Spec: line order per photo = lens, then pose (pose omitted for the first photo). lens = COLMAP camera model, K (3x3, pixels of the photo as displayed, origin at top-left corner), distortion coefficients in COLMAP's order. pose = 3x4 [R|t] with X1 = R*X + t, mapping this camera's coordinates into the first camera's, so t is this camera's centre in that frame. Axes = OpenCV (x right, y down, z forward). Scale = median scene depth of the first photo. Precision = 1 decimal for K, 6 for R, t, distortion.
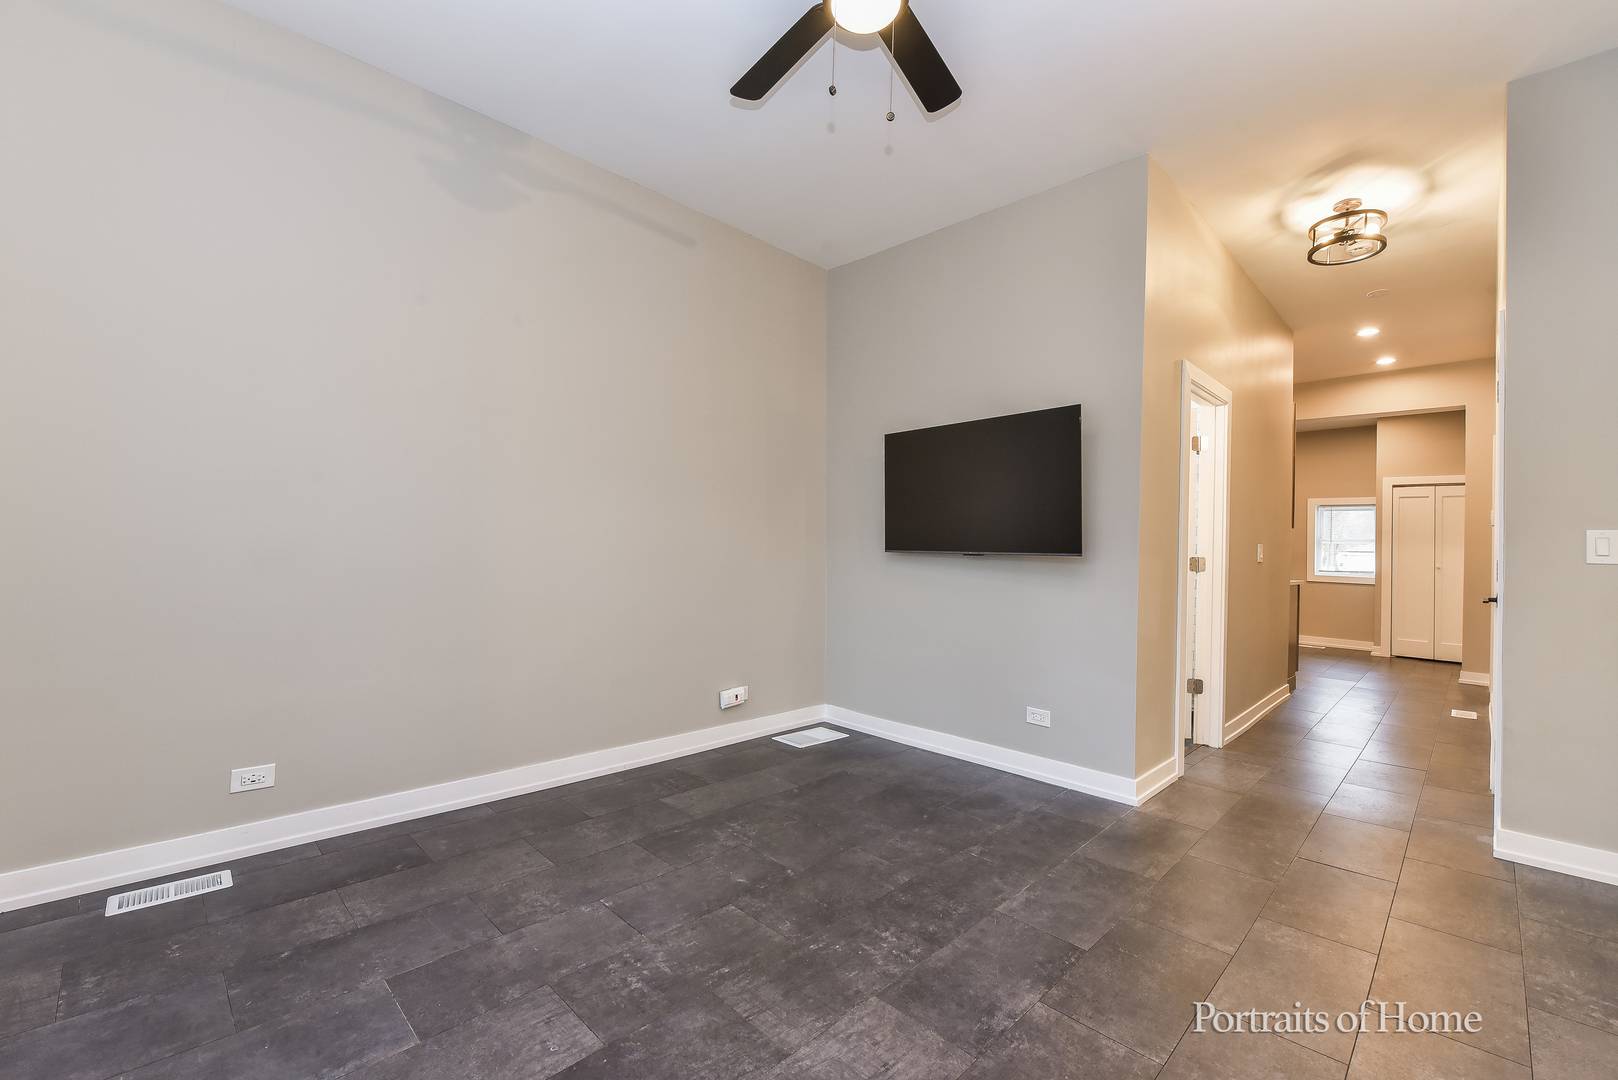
lens RADIAL K [[665.1, 0, 806.7], [0, 665.1, 539.2], [0, 0, 1]] dist [-0.002698, -0.000566]
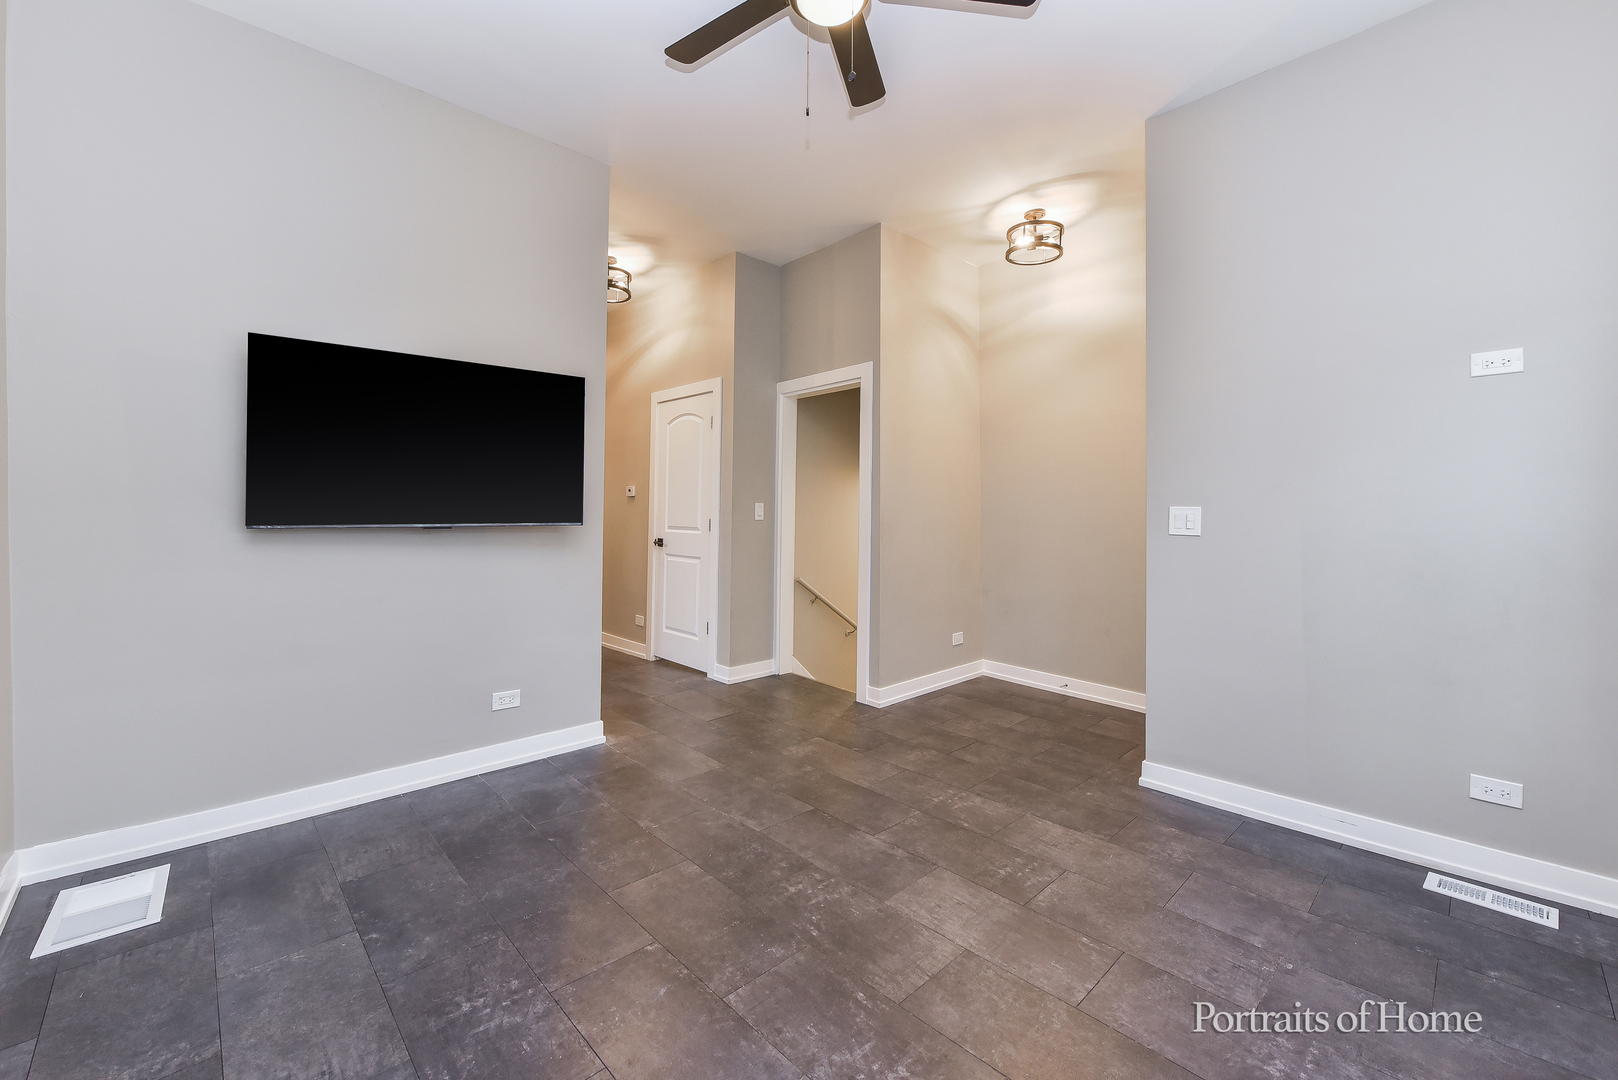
lens RADIAL K [[665.1, 0, 779.8], [0, 665.1, 519.6], [0, 0, 1]] dist [-0.002698, -0.000566]
pose [[0.047075, -0.027883, 0.998502, -0.716522], [-0.013963, 0.999494, 0.028569, -0.019165], [-0.998794, -0.015287, 0.046662, 0.759163]]
